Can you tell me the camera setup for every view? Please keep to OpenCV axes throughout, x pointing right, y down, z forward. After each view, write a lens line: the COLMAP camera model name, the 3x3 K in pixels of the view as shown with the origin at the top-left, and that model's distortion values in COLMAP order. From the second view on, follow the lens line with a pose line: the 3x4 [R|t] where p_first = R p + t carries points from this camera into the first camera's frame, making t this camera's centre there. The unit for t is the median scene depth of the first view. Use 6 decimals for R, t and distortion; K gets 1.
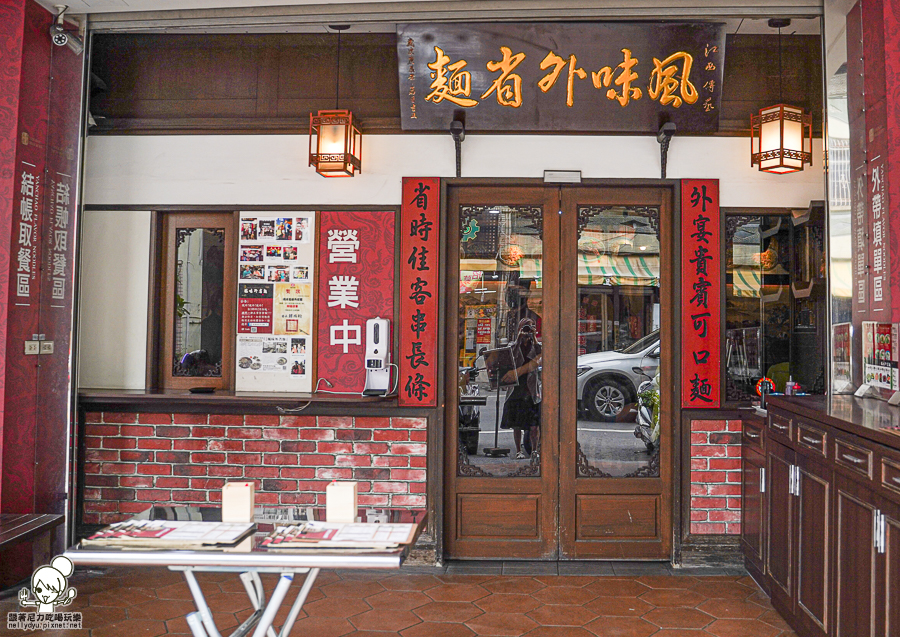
lens RADIAL K [[1066.2, 0, 452.6], [0, 1066.2, 275.0], [0, 0, 1]] dist [-0.026694, -0.013001]
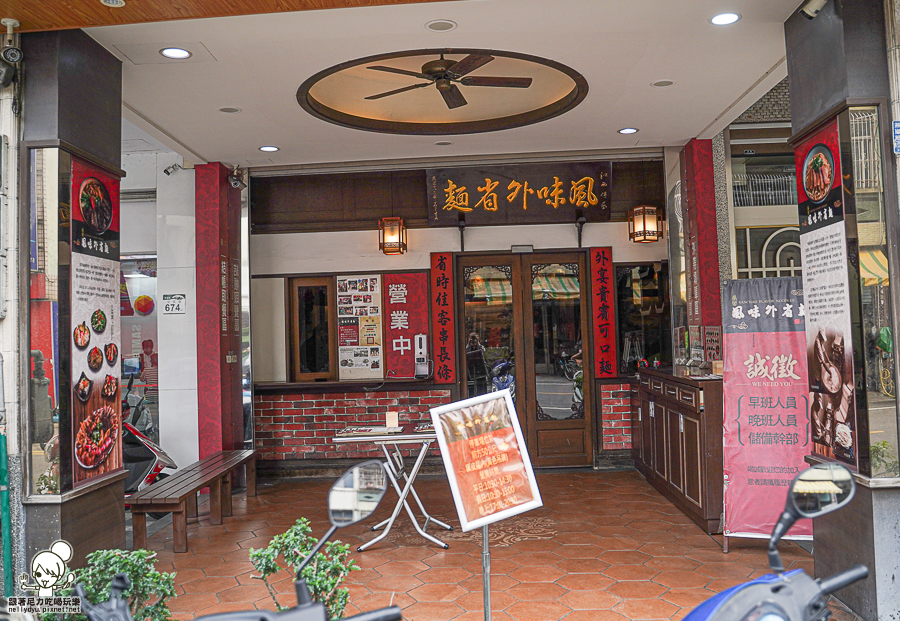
lens RADIAL K [[743.5, 0, 450.0], [0, 743.5, 310.5], [0, 0, 1]] dist [0.003231, 0.000139]
pose [[0.999085, -0.040865, 0.012605, -0.034890], [0.040700, 0.999085, 0.013106, -0.012414], [-0.013129, -0.012581, 0.999835, -0.220761]]
